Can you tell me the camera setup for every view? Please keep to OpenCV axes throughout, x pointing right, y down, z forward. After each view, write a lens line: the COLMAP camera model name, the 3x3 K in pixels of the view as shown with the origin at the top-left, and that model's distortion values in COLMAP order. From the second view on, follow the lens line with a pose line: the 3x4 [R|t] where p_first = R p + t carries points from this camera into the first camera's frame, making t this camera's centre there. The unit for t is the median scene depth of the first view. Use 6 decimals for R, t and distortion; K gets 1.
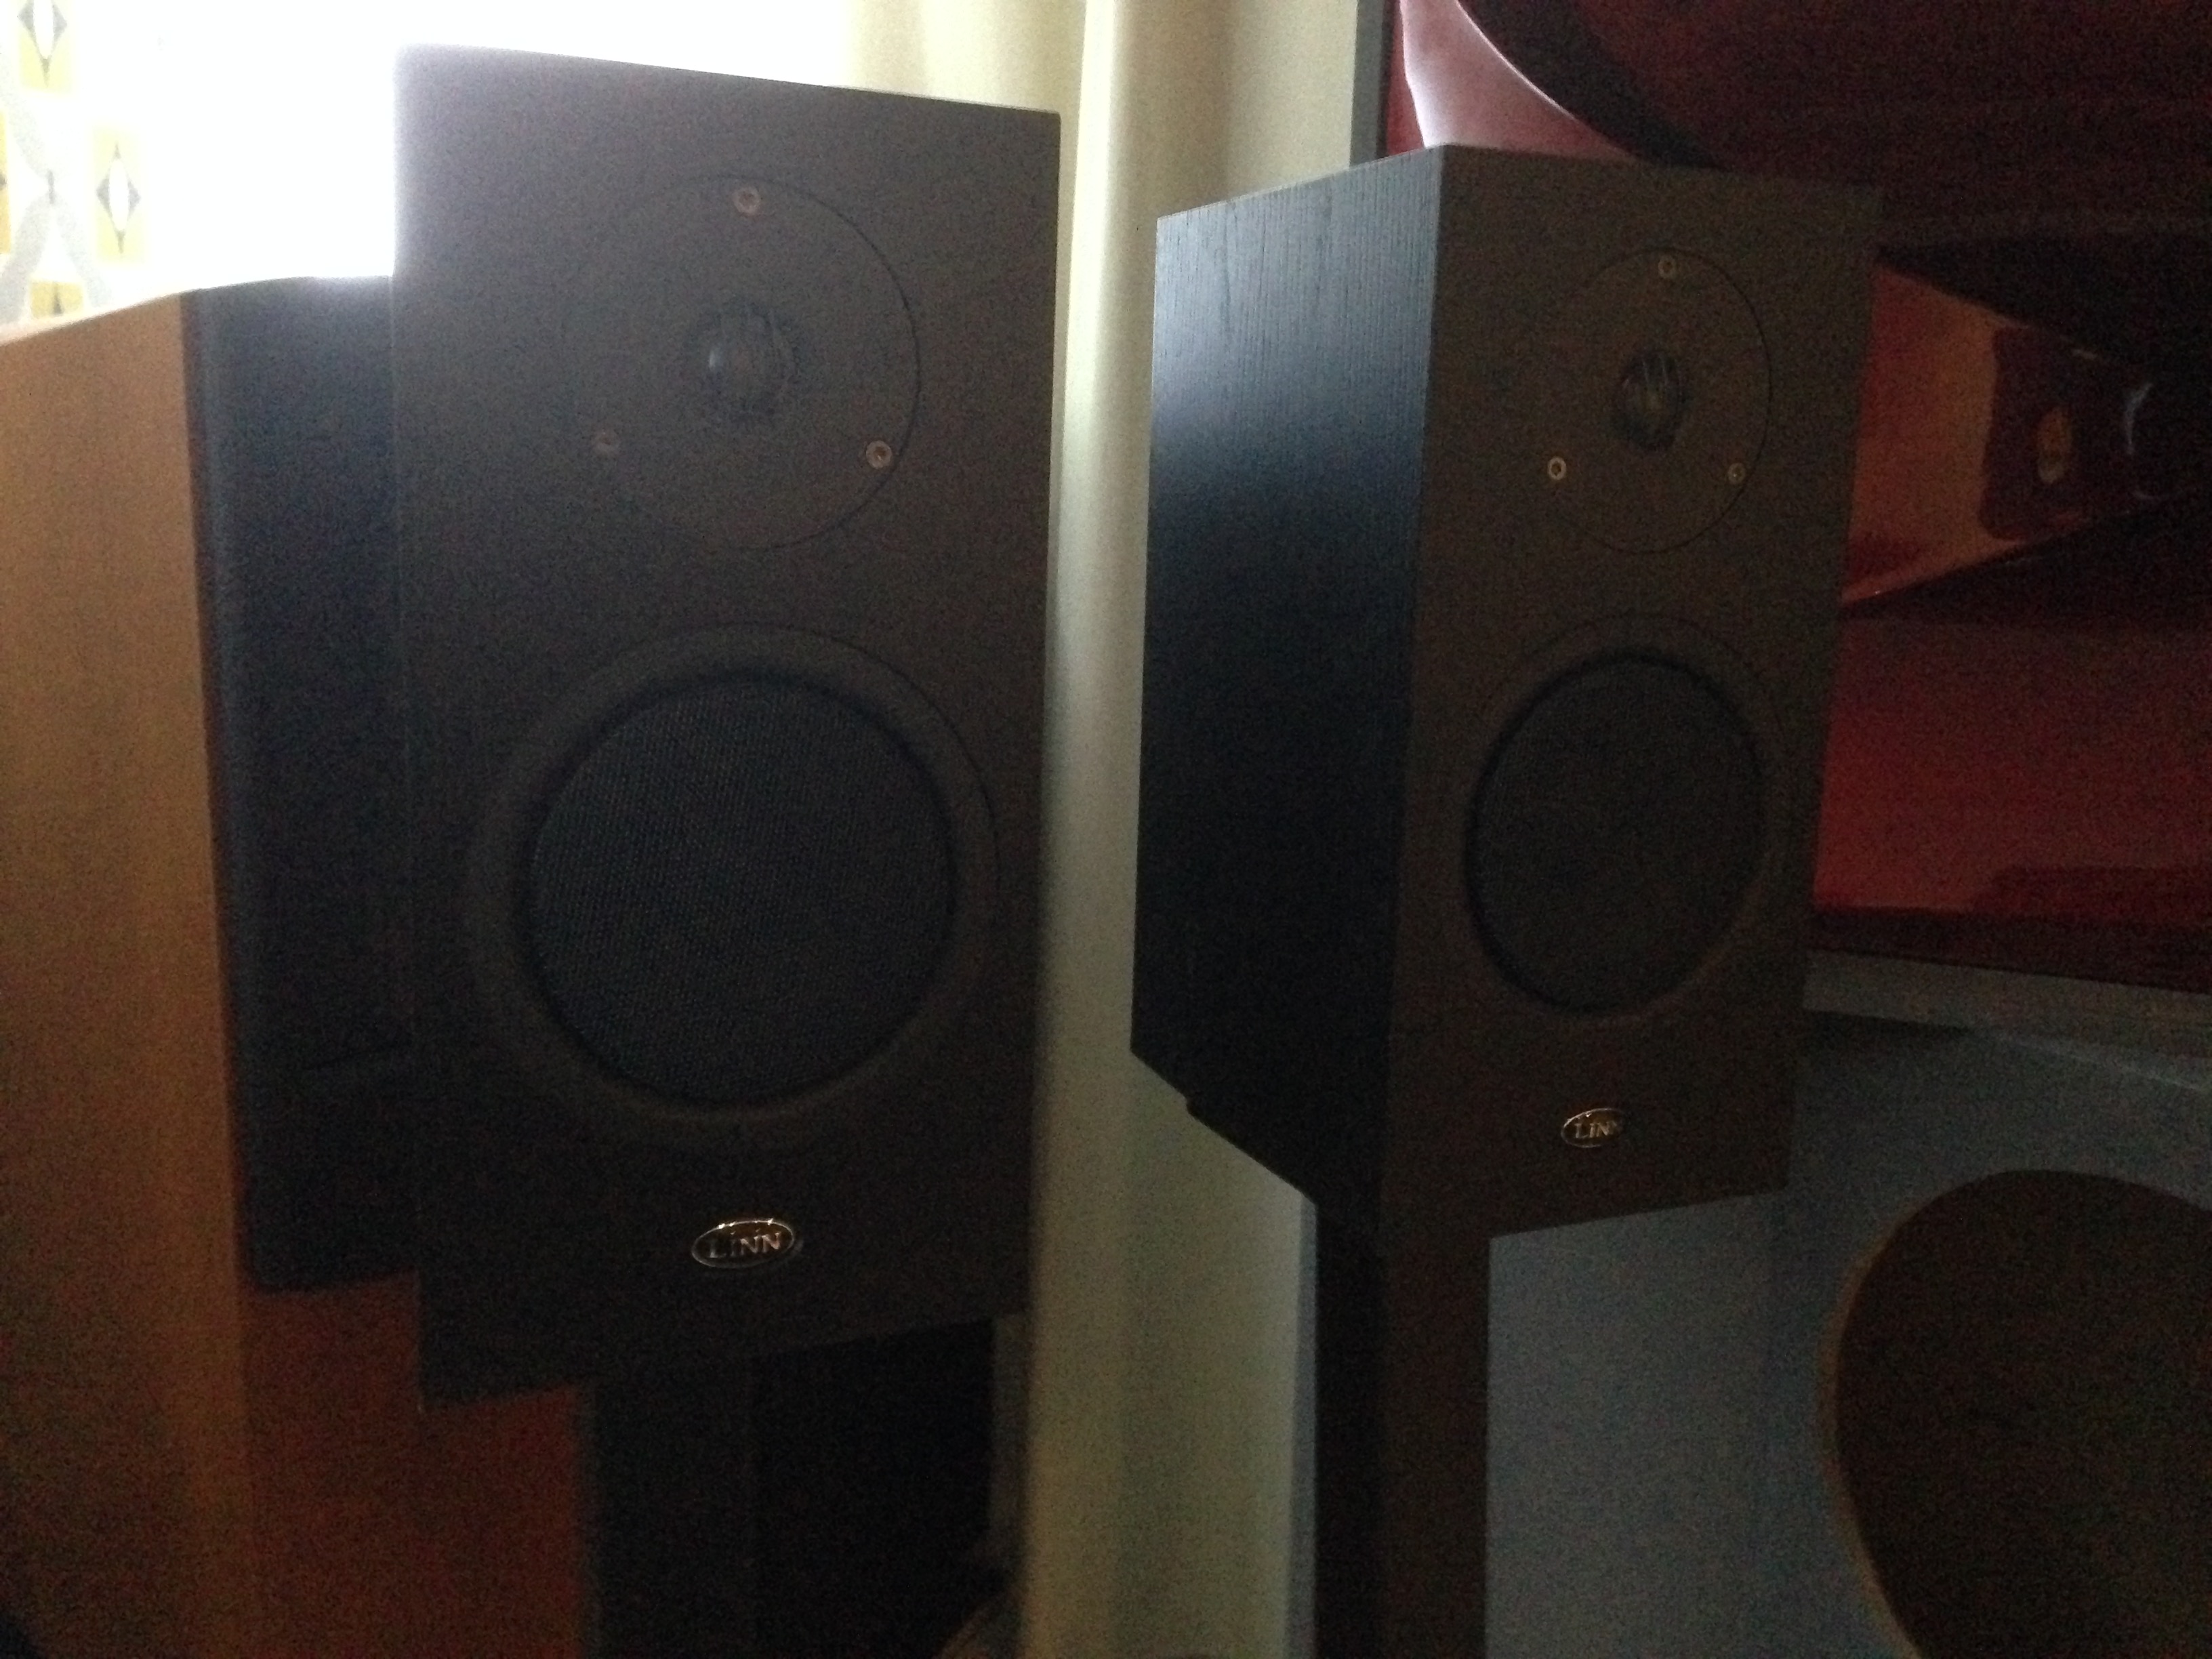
lens RADIAL K [[2071.7, 0, 1108.3], [0, 2071.7, 892.3], [0, 0, 1]] dist [0.155542, -0.234331]
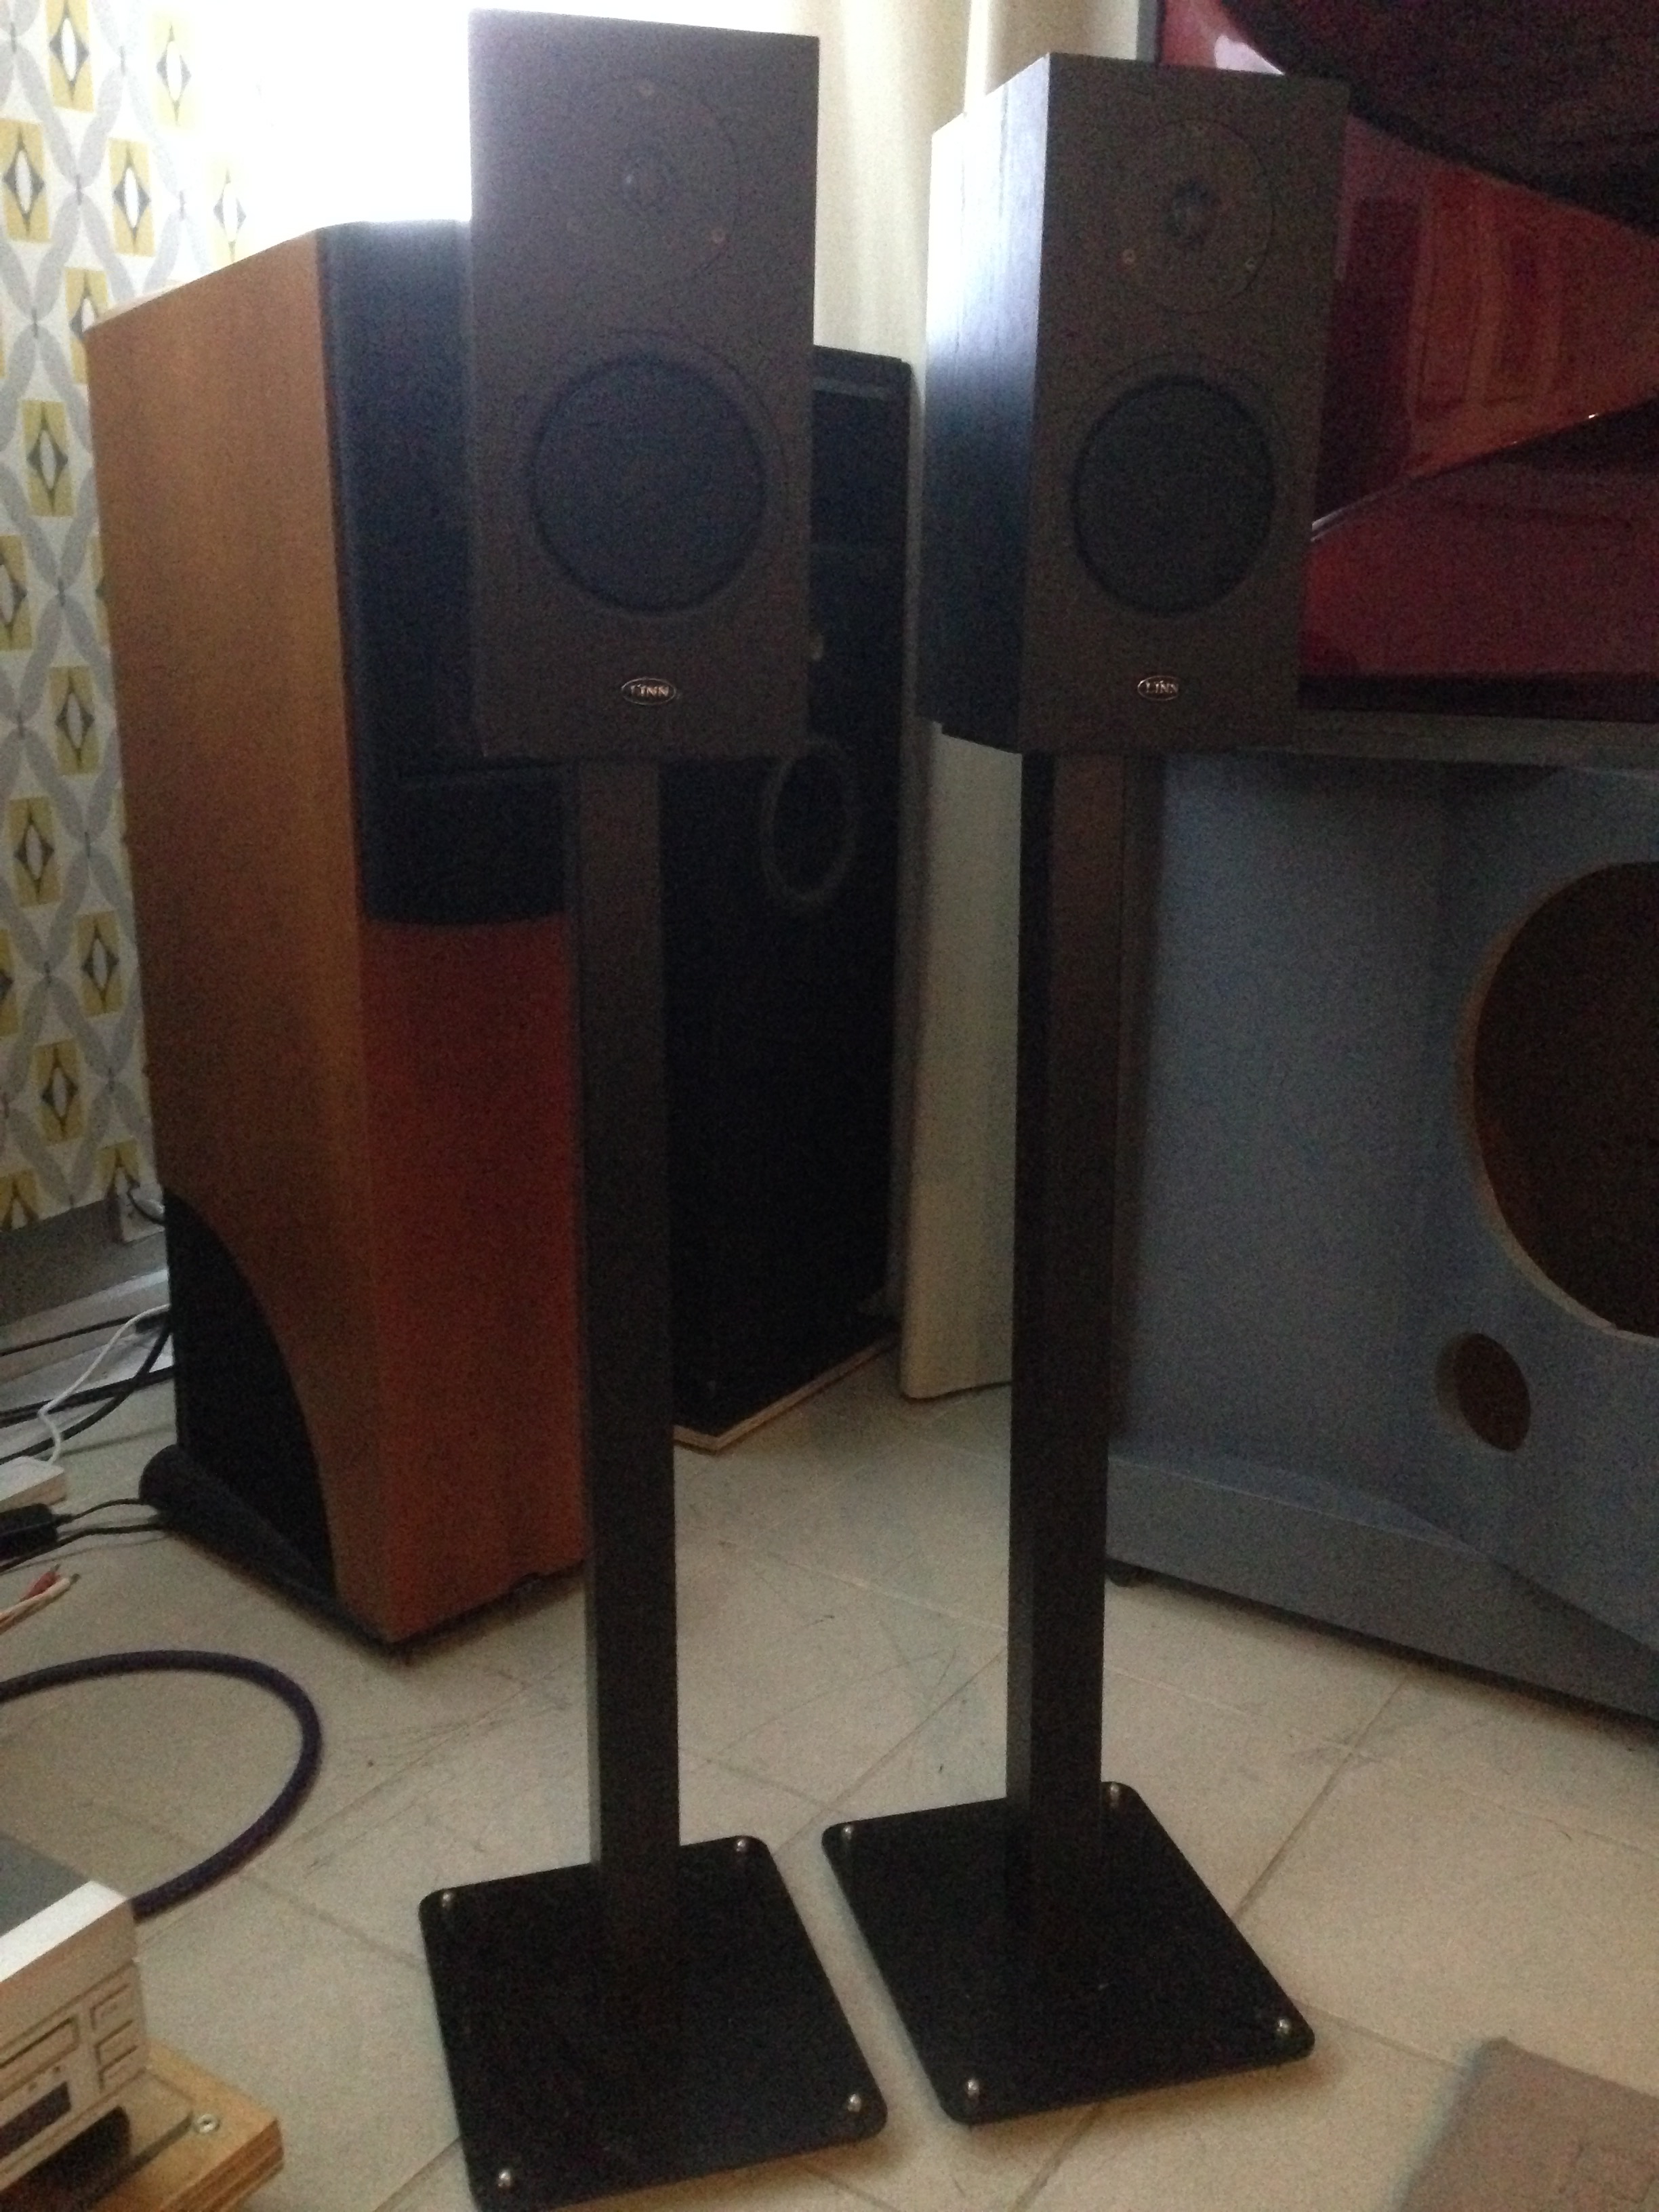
lens RADIAL K [[2071.7, 0, 821.3], [0, 2071.7, 1180.4], [0, 0, 1]] dist [0.155542, -0.234331]
pose [[0.990384, 0.030071, -0.135039, 0.138659], [-0.018014, 0.995812, 0.089631, 0.243108], [0.137169, -0.086337, 0.986778, -0.485968]]
